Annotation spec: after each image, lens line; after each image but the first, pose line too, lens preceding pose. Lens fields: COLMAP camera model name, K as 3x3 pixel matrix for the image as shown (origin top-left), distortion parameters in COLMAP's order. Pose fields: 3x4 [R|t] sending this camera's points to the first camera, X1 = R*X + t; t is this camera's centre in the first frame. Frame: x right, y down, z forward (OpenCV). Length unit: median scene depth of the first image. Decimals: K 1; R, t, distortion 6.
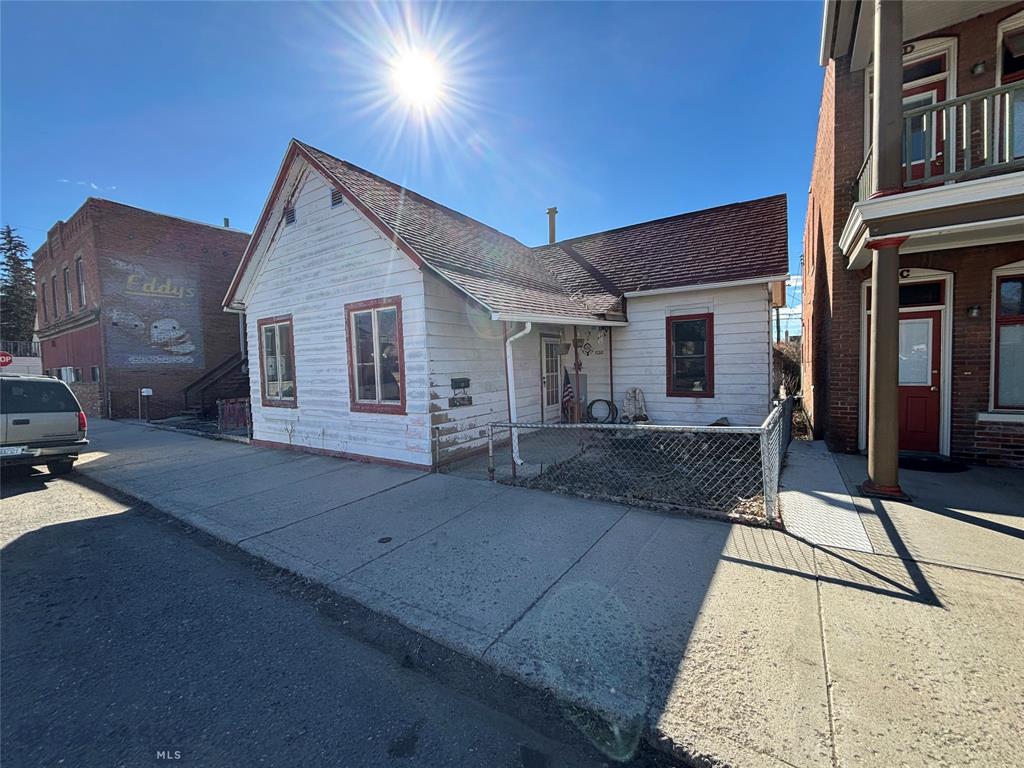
lens RADIAL K [[415.0, 0, 503.6], [0, 415.0, 383.2], [0, 0, 1]] dist [-0.000878, 0.000489]
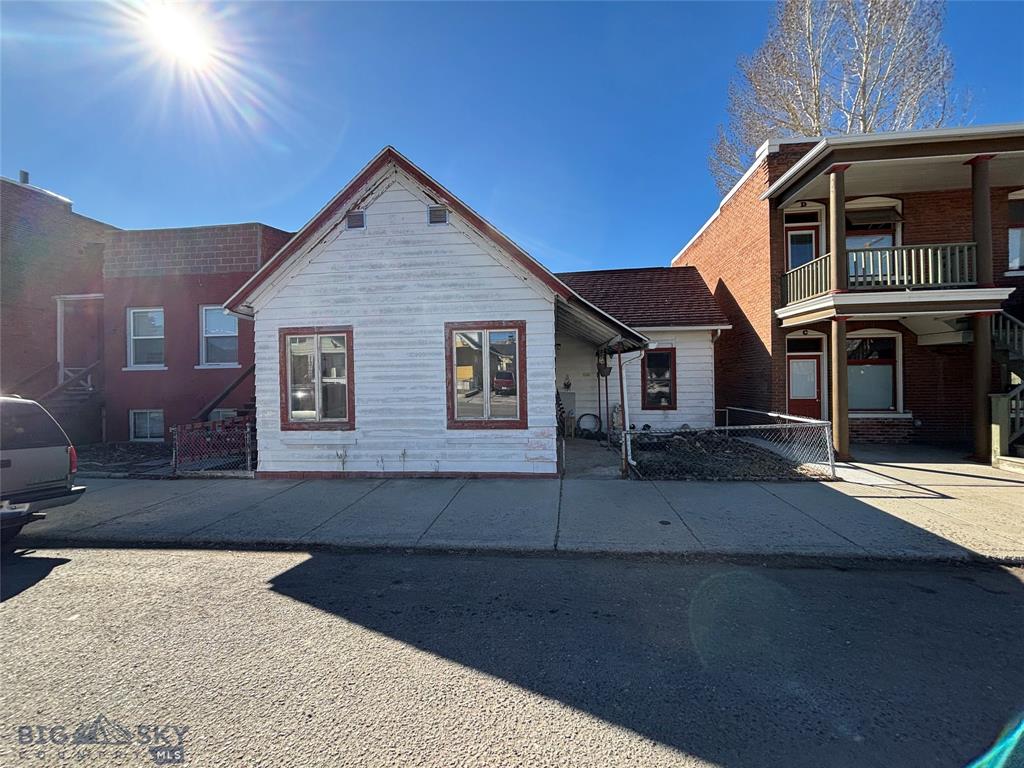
lens RADIAL K [[415.0, 0, 513.3], [0, 415.0, 383.5], [0, 0, 1]] dist [-0.000878, 0.000489]
pose [[0.888147, 0.010519, 0.459439, -0.661594], [0.011666, 0.998900, -0.045424, 0.004883], [-0.459411, 0.045703, 0.887047, 0.041153]]
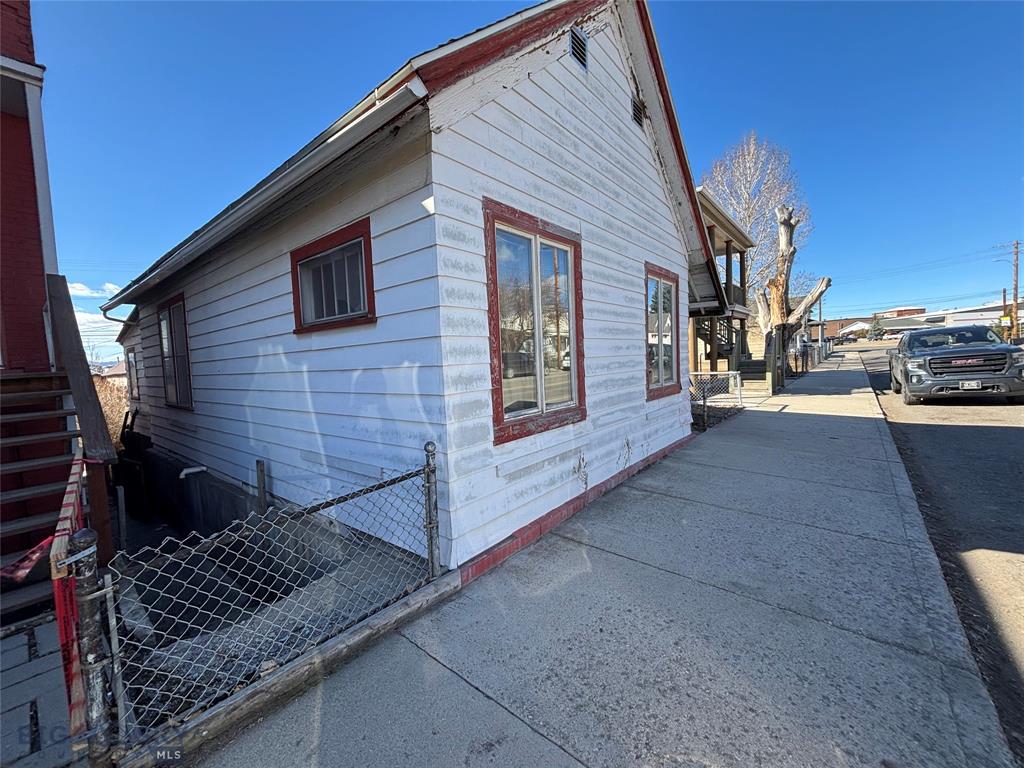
lens RADIAL K [[415.0, 0, 509.8], [0, 415.0, 381.7], [0, 0, 1]] dist [-0.000878, 0.000489]
pose [[0.086382, -0.035185, 0.995641, -1.113782], [0.079953, 0.996398, 0.028275, -0.009907], [-0.993049, 0.077162, 0.088884, 1.137202]]
